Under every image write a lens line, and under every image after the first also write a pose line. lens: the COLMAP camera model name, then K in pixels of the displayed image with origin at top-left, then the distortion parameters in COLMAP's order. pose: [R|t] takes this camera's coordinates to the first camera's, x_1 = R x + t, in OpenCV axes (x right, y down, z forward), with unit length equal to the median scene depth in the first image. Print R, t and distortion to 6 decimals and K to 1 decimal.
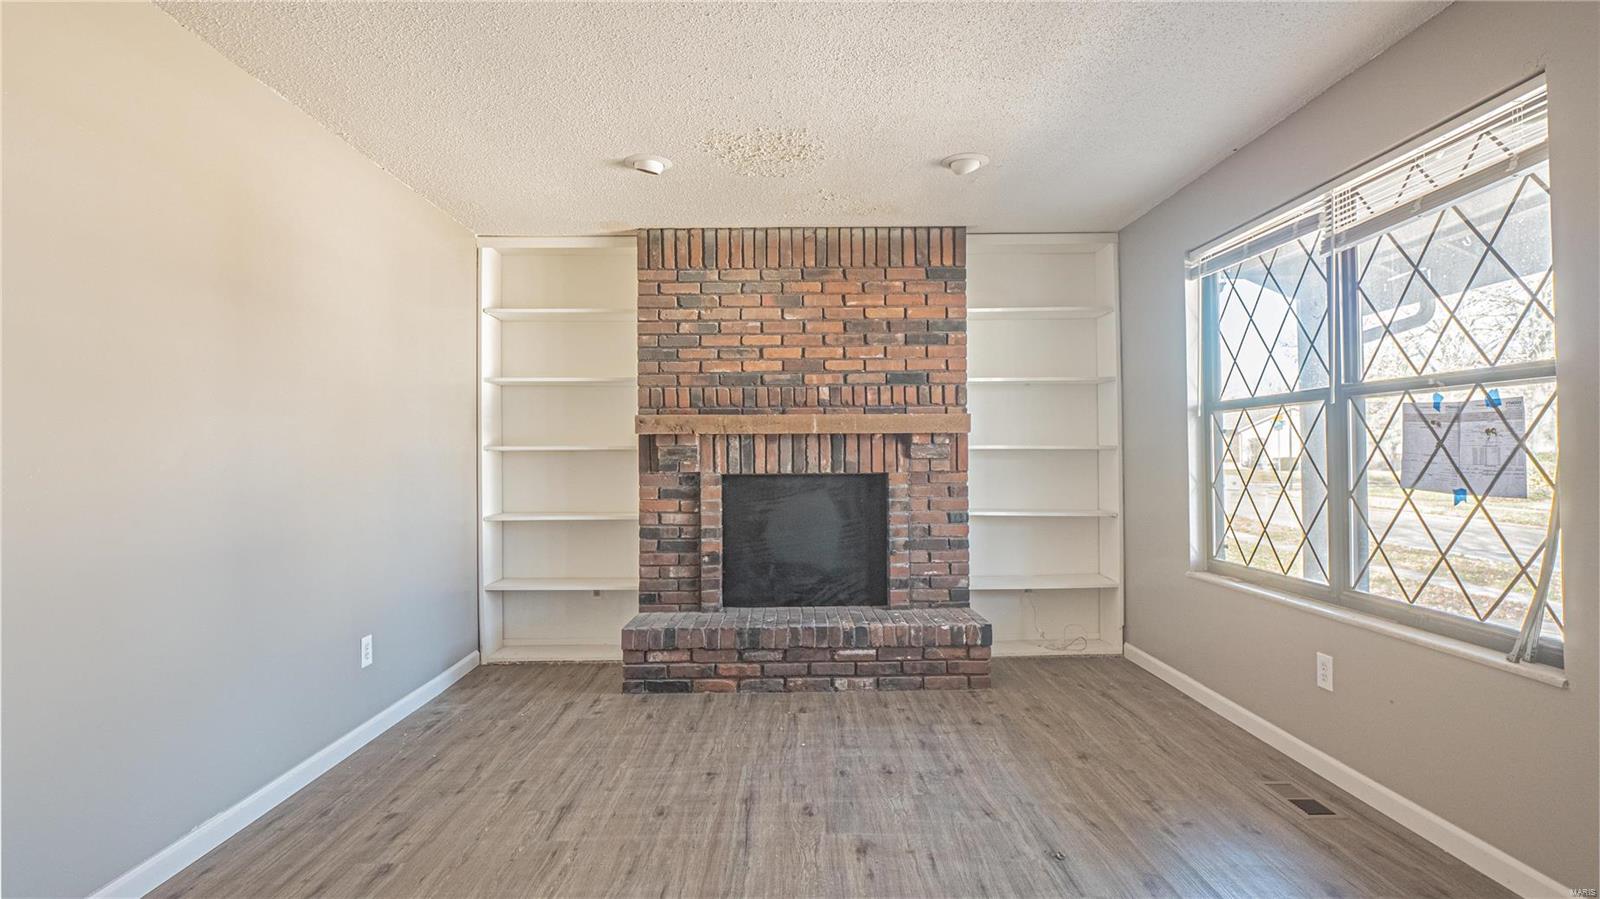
lens RADIAL K [[862.0, 0, 799.3], [0, 862.0, 447.2], [0, 0, 1]] dist [-0.002719, -0.004363]
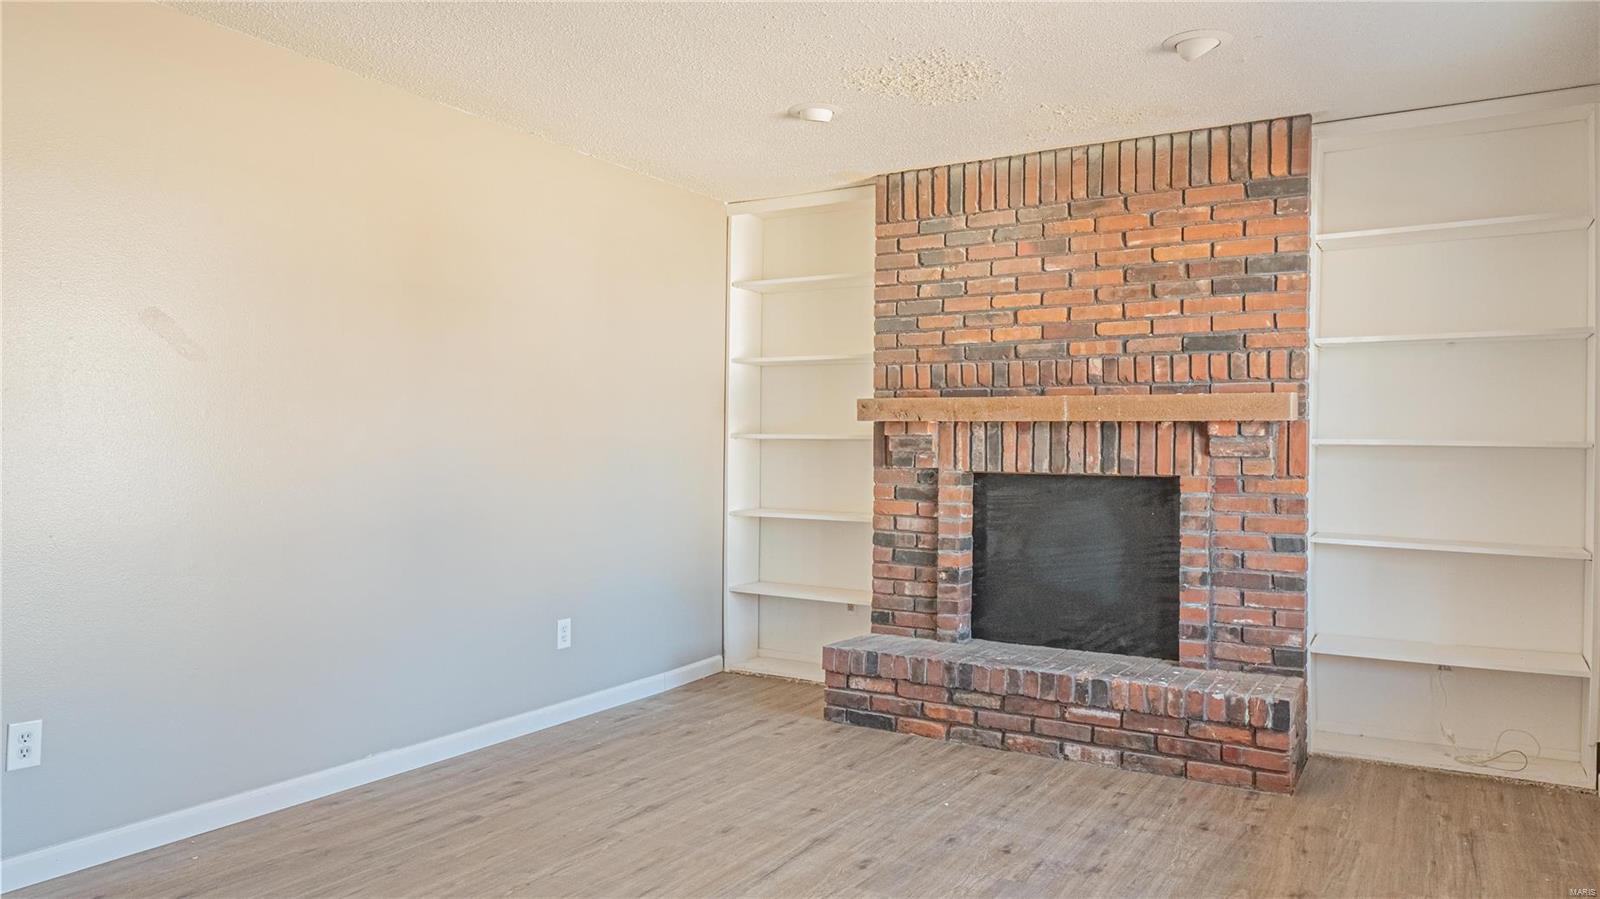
lens RADIAL K [[1236.0, 0, 799.3], [0, 1236.0, 448.5], [0, 0, 1]] dist [-0.006618, -0.004556]
pose [[0.810137, 0.016234, -0.586016, 0.456042], [-0.007377, 0.999820, 0.017499, -0.008805], [0.586194, -0.009854, 0.810111, -0.018981]]
